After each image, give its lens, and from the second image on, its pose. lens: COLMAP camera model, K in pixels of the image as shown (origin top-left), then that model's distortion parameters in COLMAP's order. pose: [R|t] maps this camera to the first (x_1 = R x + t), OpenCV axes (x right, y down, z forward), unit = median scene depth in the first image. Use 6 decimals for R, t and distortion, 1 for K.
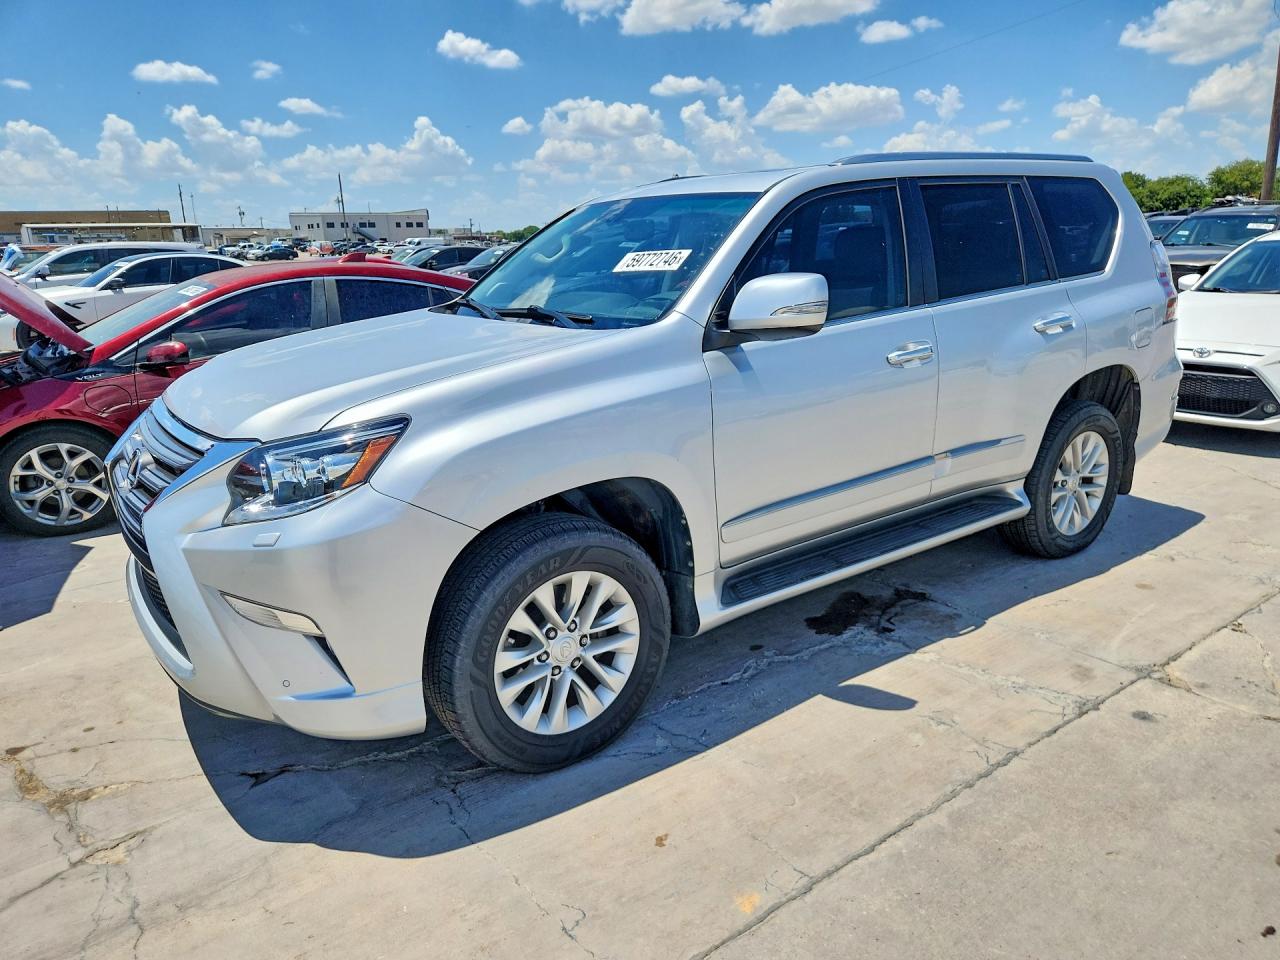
lens RADIAL K [[892.7, 0, 640.0], [0, 892.7, 480.0], [0, 0, 1]] dist [0.079494, -0.072786]
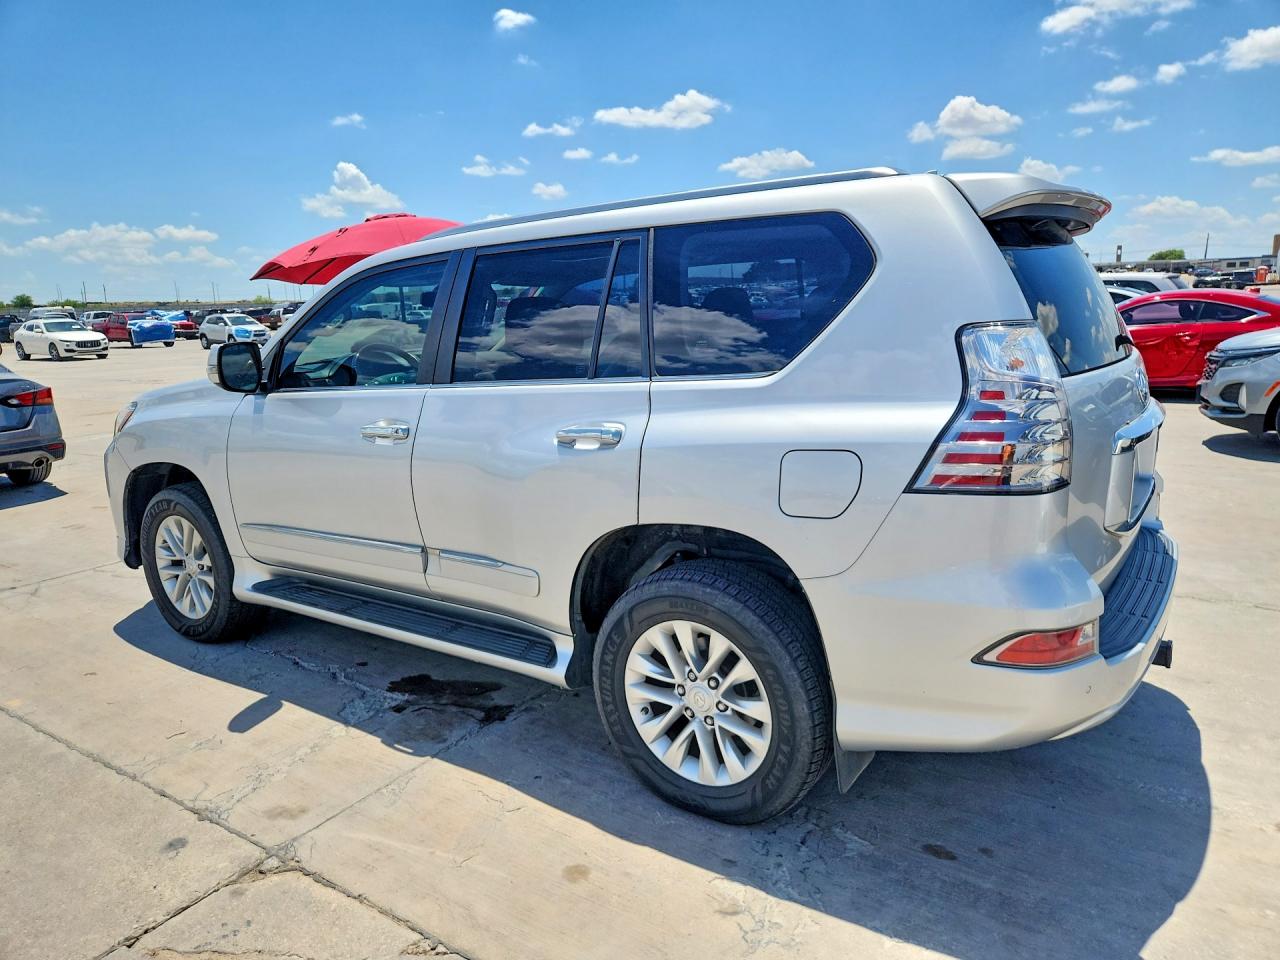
lens RADIAL K [[872.9, 0, 640.0], [0, 872.9, 480.0], [0, 0, 1]] dist [0.088764, -0.081929]
pose [[0.315804, 0.193022, -0.928984, 1.386560], [-0.237455, 0.964011, 0.119578, -0.287392], [0.918631, 0.182829, 0.350272, 1.005987]]
